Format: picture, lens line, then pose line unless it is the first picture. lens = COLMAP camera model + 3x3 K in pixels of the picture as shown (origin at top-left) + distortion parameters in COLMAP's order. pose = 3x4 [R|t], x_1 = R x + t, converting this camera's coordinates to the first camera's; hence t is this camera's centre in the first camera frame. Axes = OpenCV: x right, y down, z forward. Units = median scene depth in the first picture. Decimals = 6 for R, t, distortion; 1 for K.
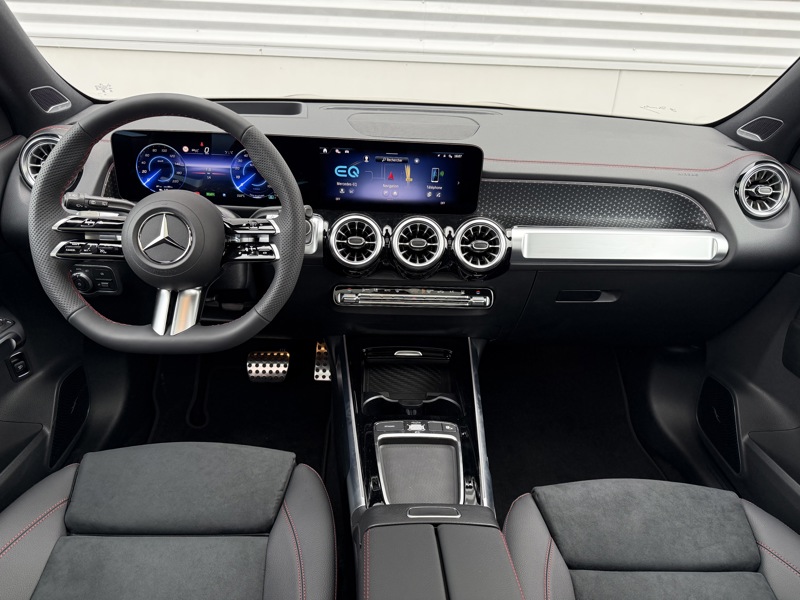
lens RADIAL K [[545.4, 0, 404.9], [0, 545.4, 315.7], [0, 0, 1]] dist [0.014435, -0.039432]
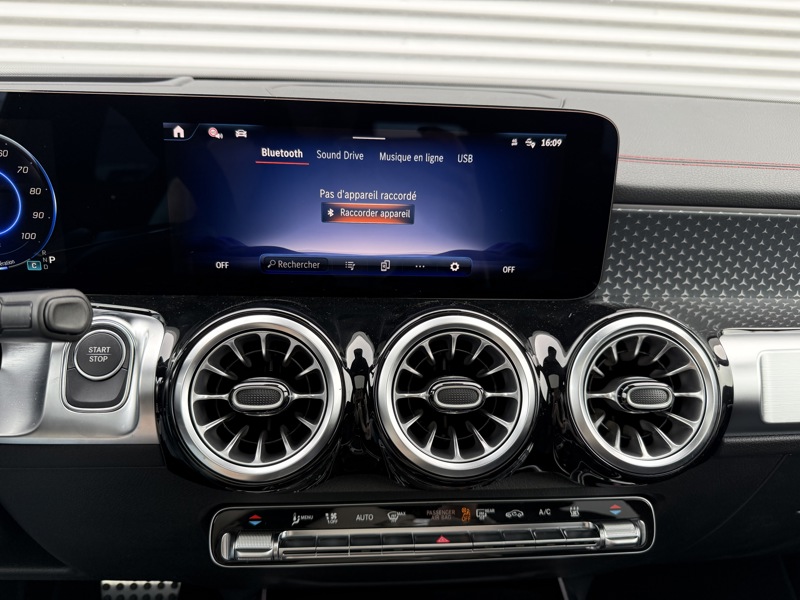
lens RADIAL K [[562.4, 0, 399.1], [0, 562.4, 301.9], [0, 0, 1]] dist [0.025178, -0.036535]
pose [[0.999429, -0.026258, 0.021249, -0.014903], [0.029130, 0.988463, -0.148637, -0.136608], [-0.017101, 0.149171, 0.988663, 0.656395]]
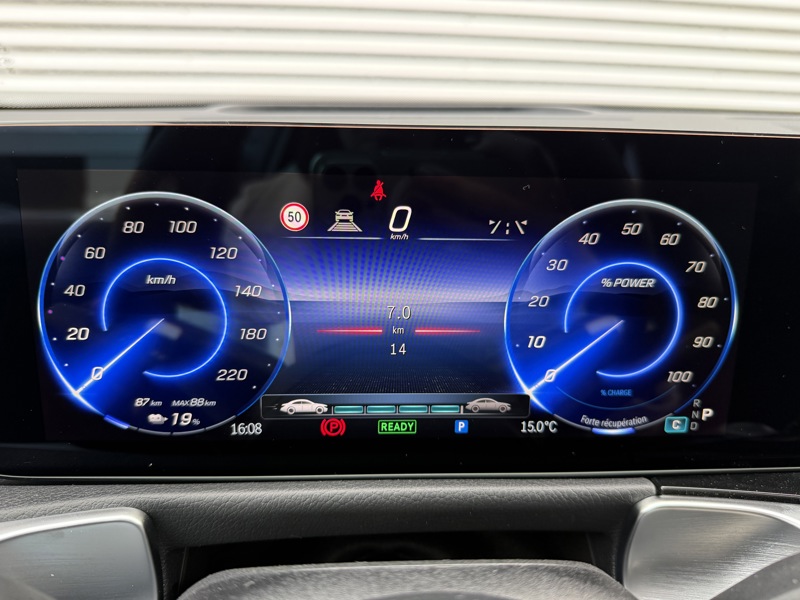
lens RADIAL K [[562.4, 0, 405.0], [0, 562.4, 298.8], [0, 0, 1]] dist [0.025178, -0.036535]
pose [[0.999142, -0.032164, -0.026090, -0.354600], [0.026900, 0.982993, -0.181664, -0.236615], [0.031489, 0.180807, 0.983014, 0.802930]]
